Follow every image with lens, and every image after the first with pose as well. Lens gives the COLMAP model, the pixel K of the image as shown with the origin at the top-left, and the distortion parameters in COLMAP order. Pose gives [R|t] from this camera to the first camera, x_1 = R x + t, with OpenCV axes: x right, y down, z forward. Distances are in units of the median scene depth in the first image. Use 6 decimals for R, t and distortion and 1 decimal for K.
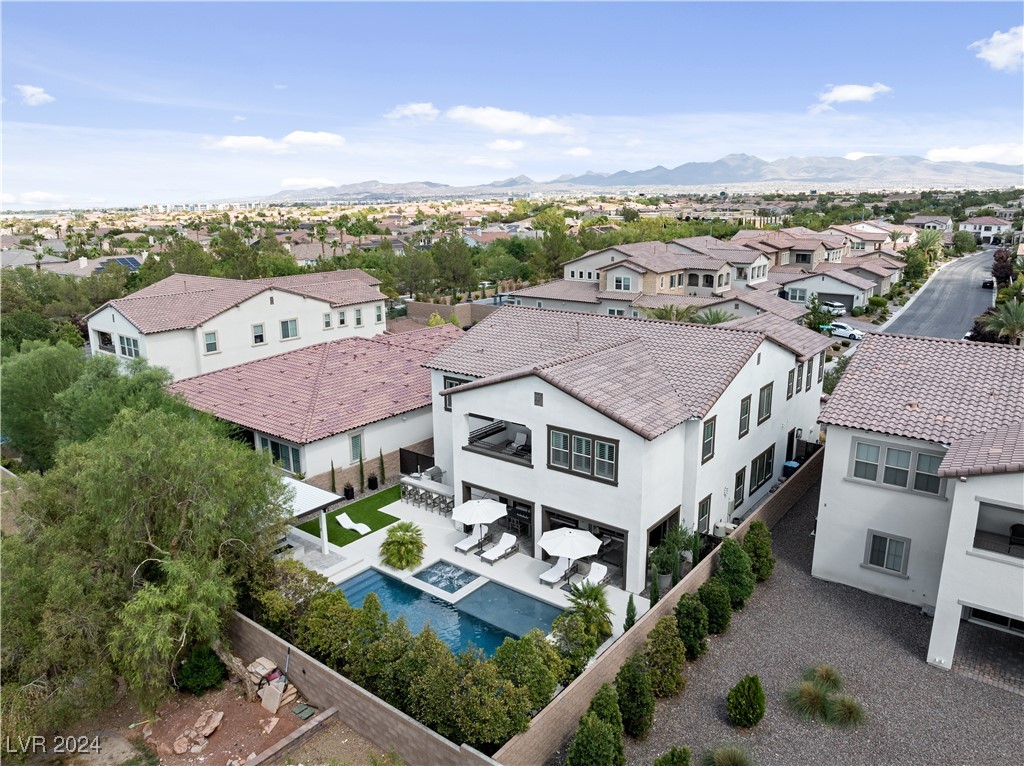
lens RADIAL K [[725.5, 0, 521.6], [0, 725.5, 380.8], [0, 0, 1]] dist [-0.041423, 0.003697]
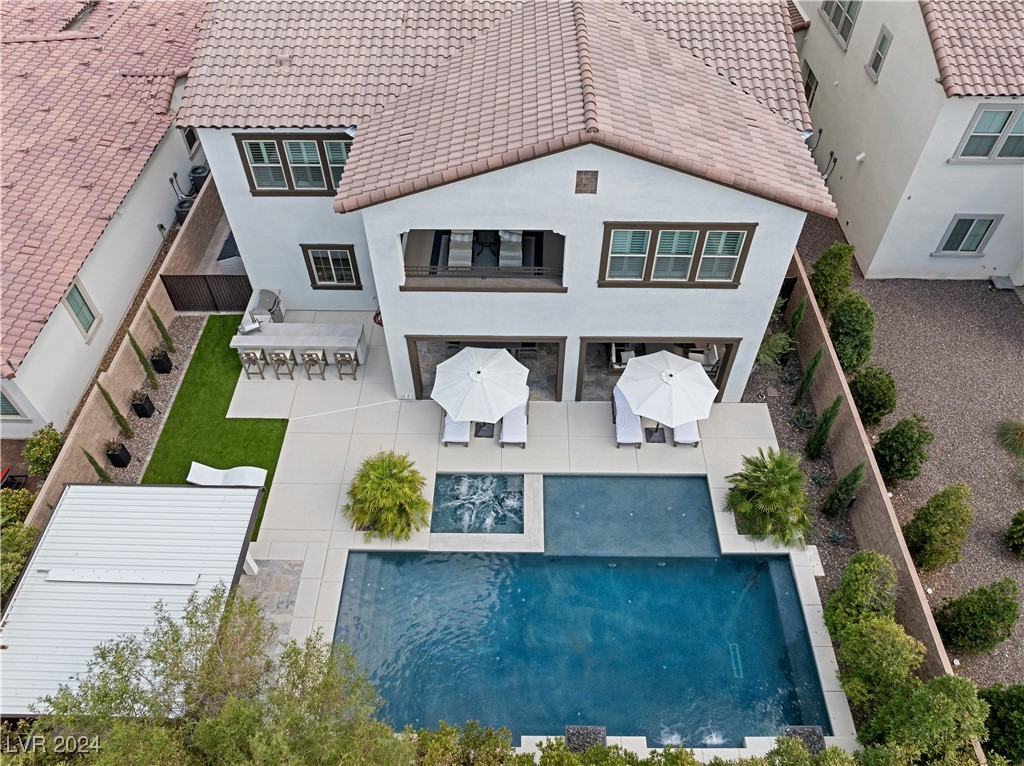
lens RADIAL K [[725.5, 0, 521.6], [0, 725.5, 380.8], [0, 0, 1]] dist [-0.041423, 0.003697]
pose [[0.798053, -0.447822, 0.403195, -0.268071], [0.139047, 0.787905, 0.599893, -0.168084], [-0.586325, -0.422684, 0.691058, 0.581762]]
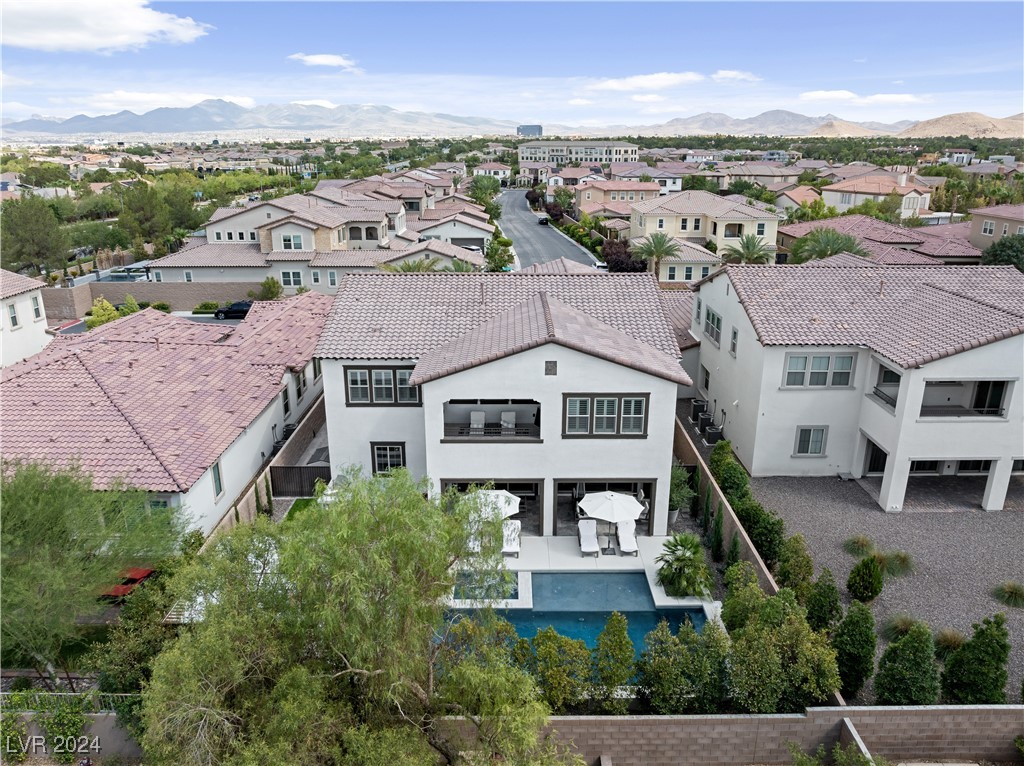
lens RADIAL K [[725.5, 0, 521.6], [0, 725.5, 380.8], [0, 0, 1]] dist [-0.041423, 0.003697]
pose [[0.786315, -0.181664, 0.590514, -0.529307], [0.142026, 0.983346, 0.113396, -0.065738], [-0.601279, -0.005296, 0.799021, 0.265044]]
